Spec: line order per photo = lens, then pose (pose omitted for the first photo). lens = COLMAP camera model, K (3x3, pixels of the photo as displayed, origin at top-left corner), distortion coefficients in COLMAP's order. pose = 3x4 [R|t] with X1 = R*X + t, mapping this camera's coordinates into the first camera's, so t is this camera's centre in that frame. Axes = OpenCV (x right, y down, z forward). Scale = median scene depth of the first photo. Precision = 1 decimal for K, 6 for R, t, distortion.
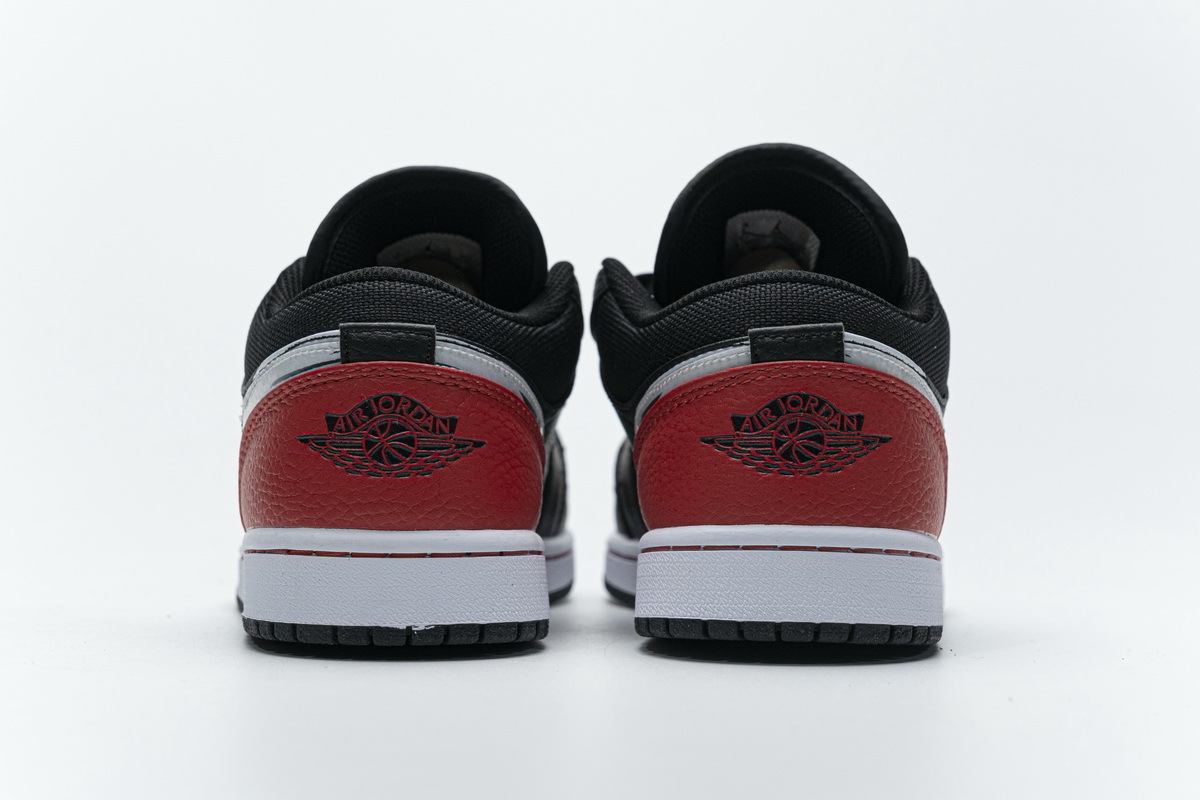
lens RADIAL K [[2420.1, 0, 600.0], [0, 2420.1, 400.0], [0, 0, 1]] dist [0.056633, -0.037281]
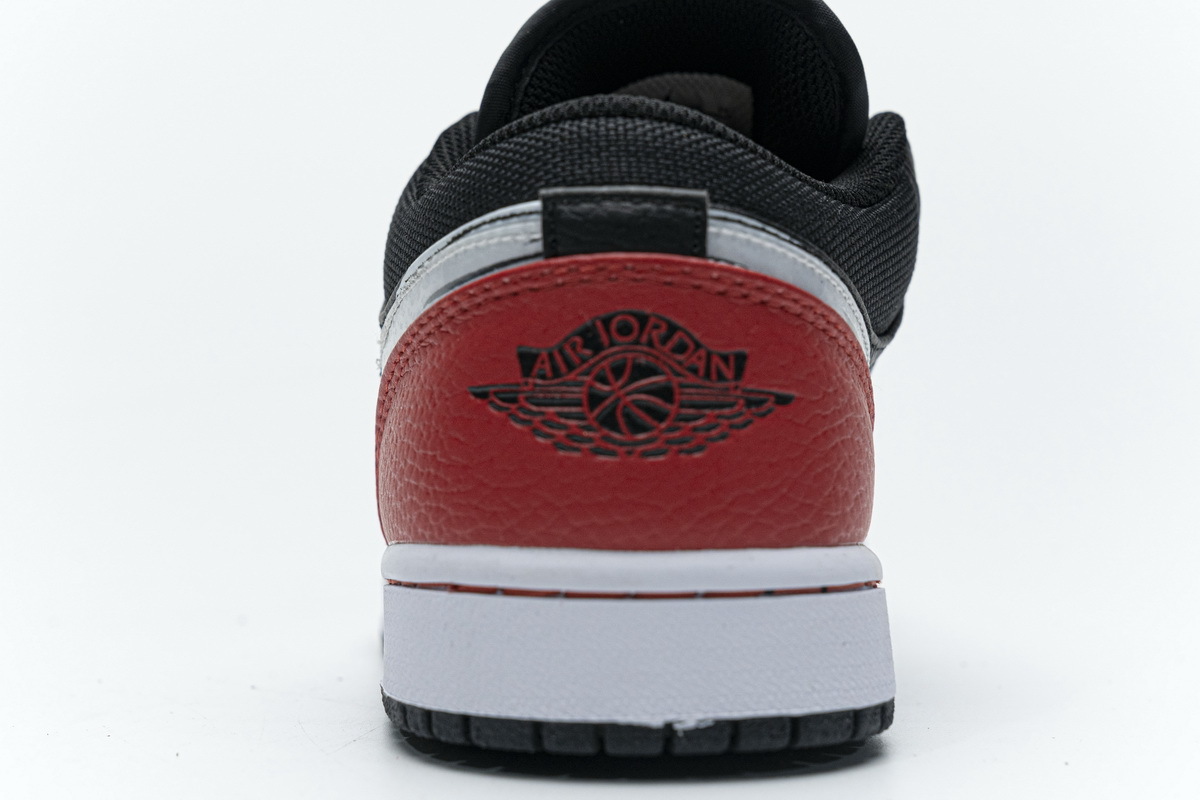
lens RADIAL K [[2286.8, 0, 600.0], [0, 2286.8, 400.0], [0, 0, 1]] dist [0.041245, 0.045738]
pose [[0.997730, -0.007325, -0.066934, -0.057231], [0.008062, 0.999910, 0.010747, 0.012403], [0.066850, -0.011263, 0.997699, 0.457673]]
